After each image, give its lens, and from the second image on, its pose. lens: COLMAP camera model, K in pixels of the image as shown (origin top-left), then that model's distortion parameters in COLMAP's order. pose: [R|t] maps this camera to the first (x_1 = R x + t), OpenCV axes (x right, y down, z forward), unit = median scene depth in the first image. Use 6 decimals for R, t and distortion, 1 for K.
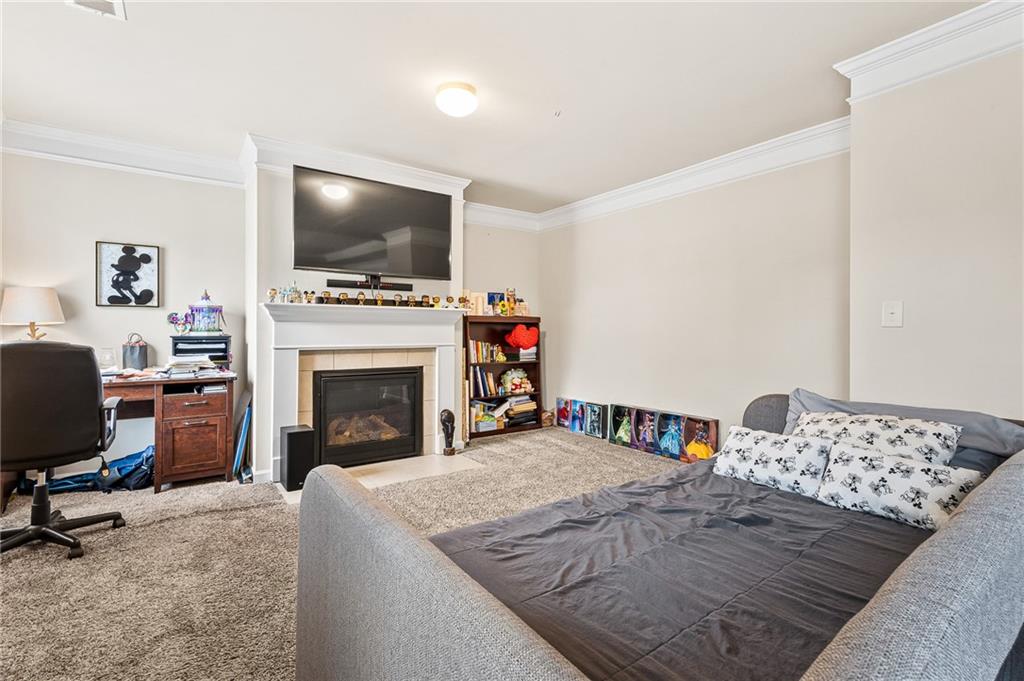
lens RADIAL K [[476.1, 0, 514.8], [0, 476.1, 338.2], [0, 0, 1]] dist [0.020667, -0.000348]
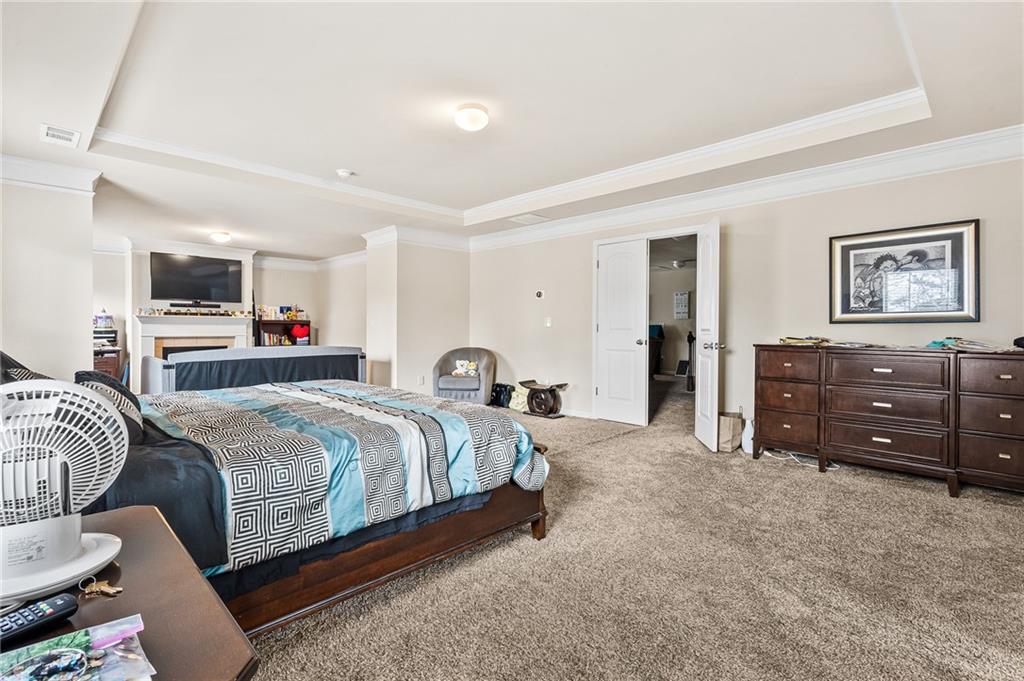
lens RADIAL K [[476.1, 0, 510.6], [0, 476.1, 335.9], [0, 0, 1]] dist [0.020667, -0.000348]
pose [[0.984935, -0.004868, 0.172856, 0.707974], [0.005312, 0.999984, -0.002104, 0.032150], [-0.172843, 0.002991, 0.984945, -1.326449]]
